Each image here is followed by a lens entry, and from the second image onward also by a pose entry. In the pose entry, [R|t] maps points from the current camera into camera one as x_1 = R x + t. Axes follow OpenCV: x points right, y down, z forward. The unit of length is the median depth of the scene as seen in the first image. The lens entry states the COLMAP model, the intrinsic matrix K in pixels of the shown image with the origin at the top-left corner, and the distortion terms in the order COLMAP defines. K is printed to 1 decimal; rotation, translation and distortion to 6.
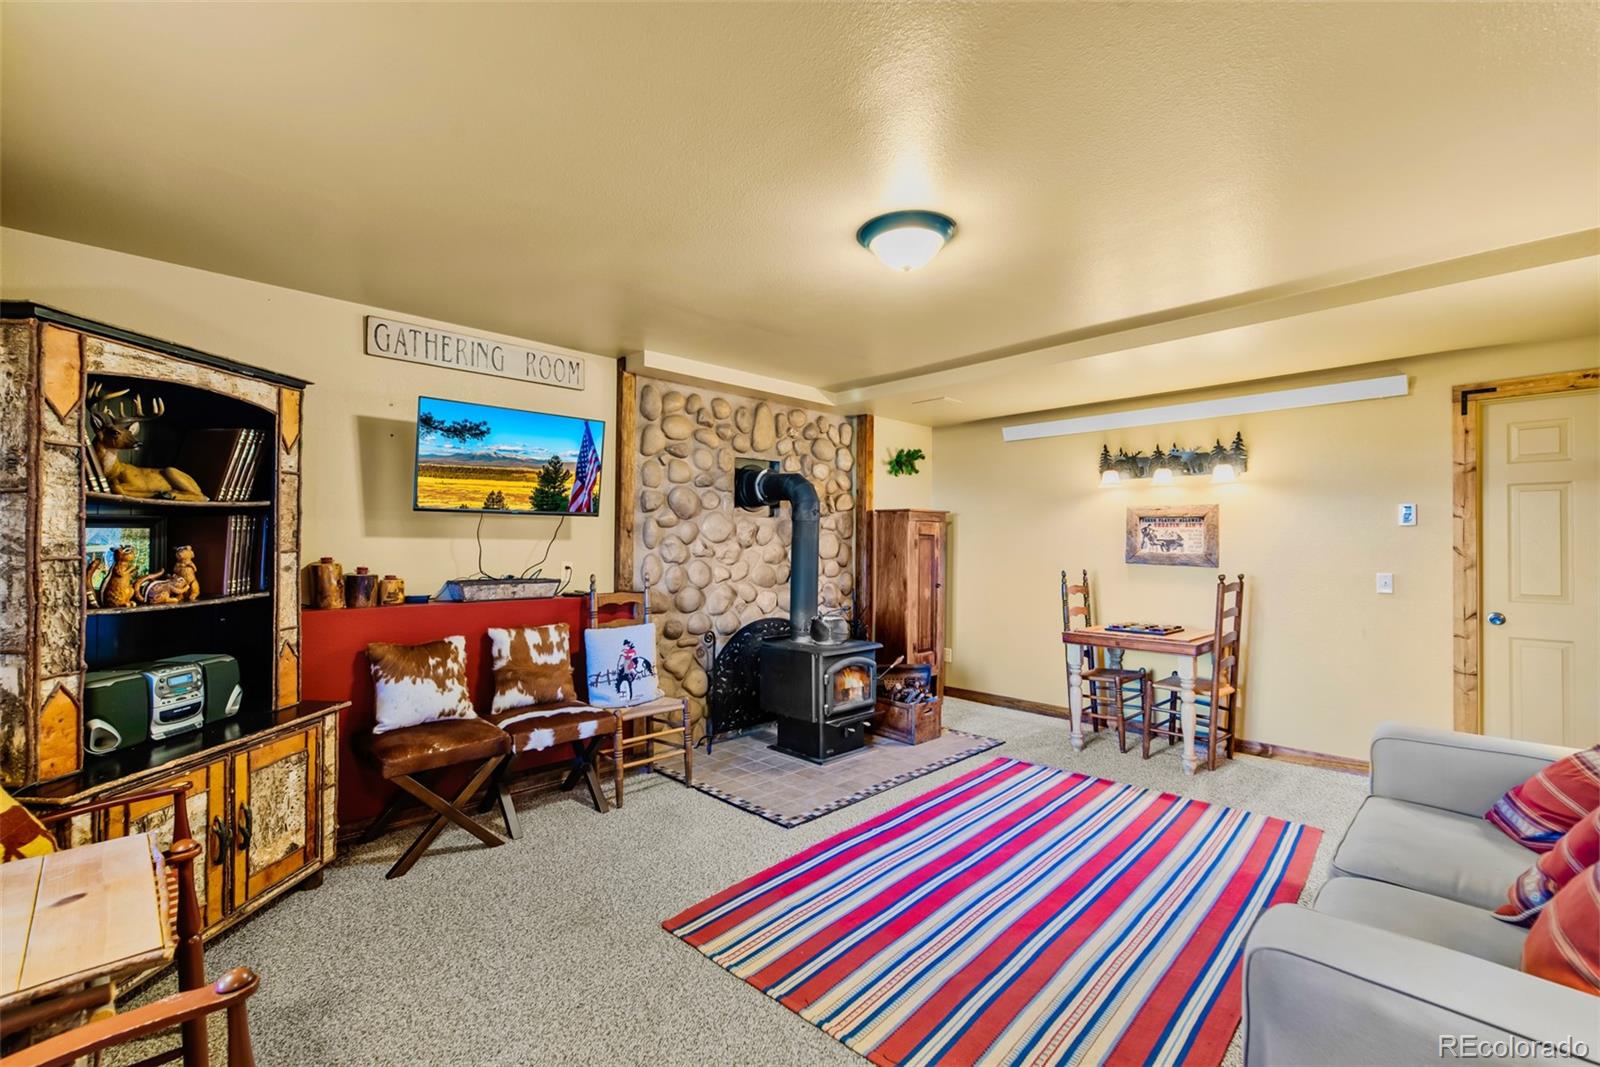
lens RADIAL K [[680.5, 0, 796.1], [0, 680.5, 534.2], [0, 0, 1]] dist [-0.000708, -0.000203]
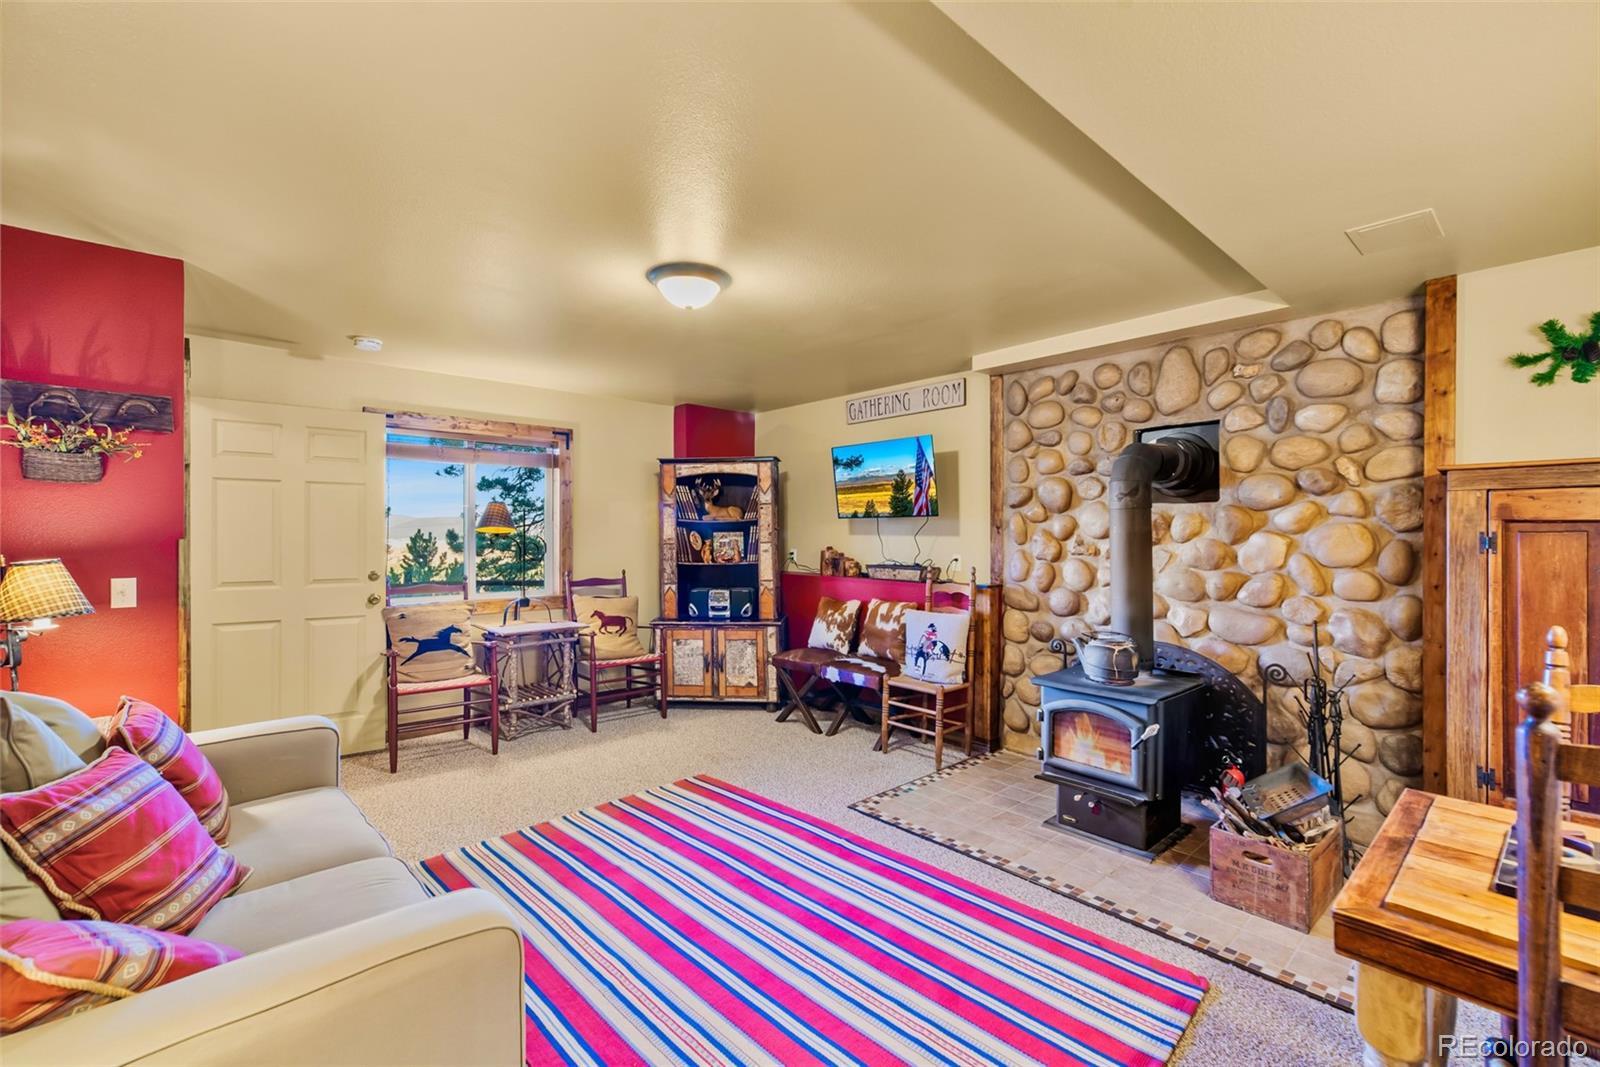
lens RADIAL K [[687.2, 0, 803.1], [0, 687.2, 535.9], [0, 0, 1]] dist [0.008202, 0.000519]
pose [[-0.022561, 0.001773, -0.999744, 0.928307], [0.013435, 0.999909, 0.001471, 0.004486], [0.999655, -0.013398, -0.022582, 0.834337]]
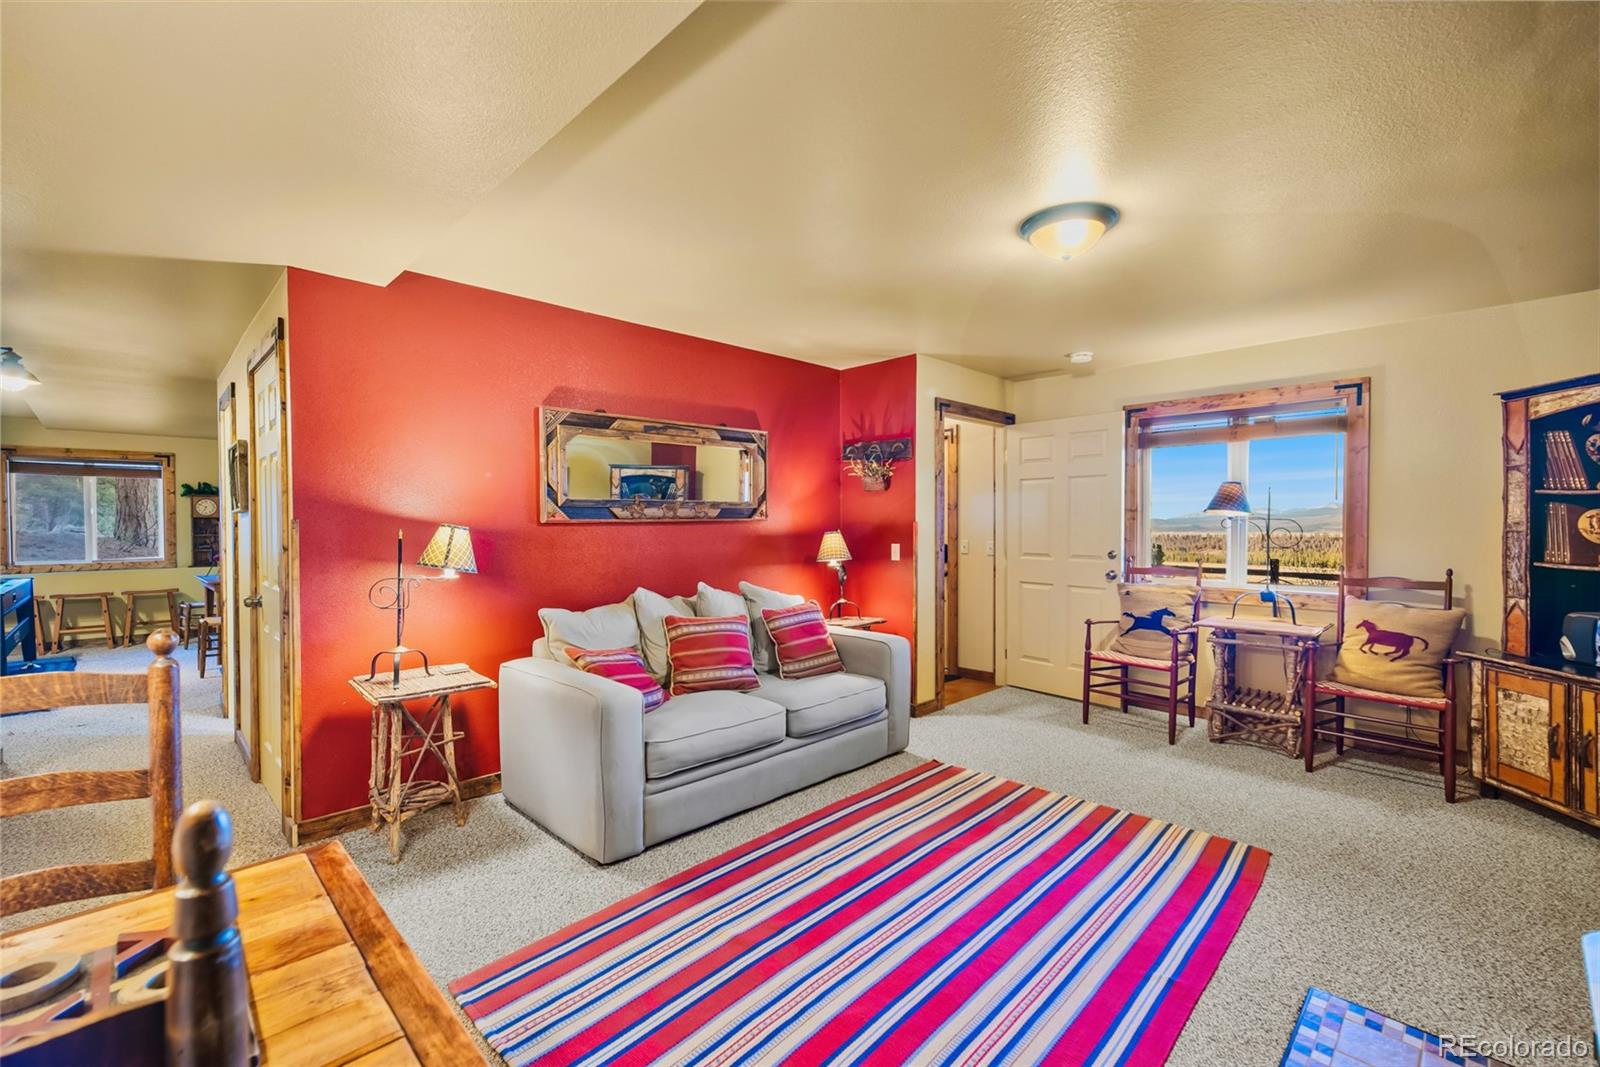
lens RADIAL K [[680.5, 0, 796.1], [0, 680.5, 534.2], [0, 0, 1]] dist [-0.000708, -0.000203]
pose [[-0.999911, 0.004583, -0.012514, 0.399642], [0.004513, 0.999974, 0.005553, 0.014525], [0.012539, 0.005496, -0.999906, 1.395256]]
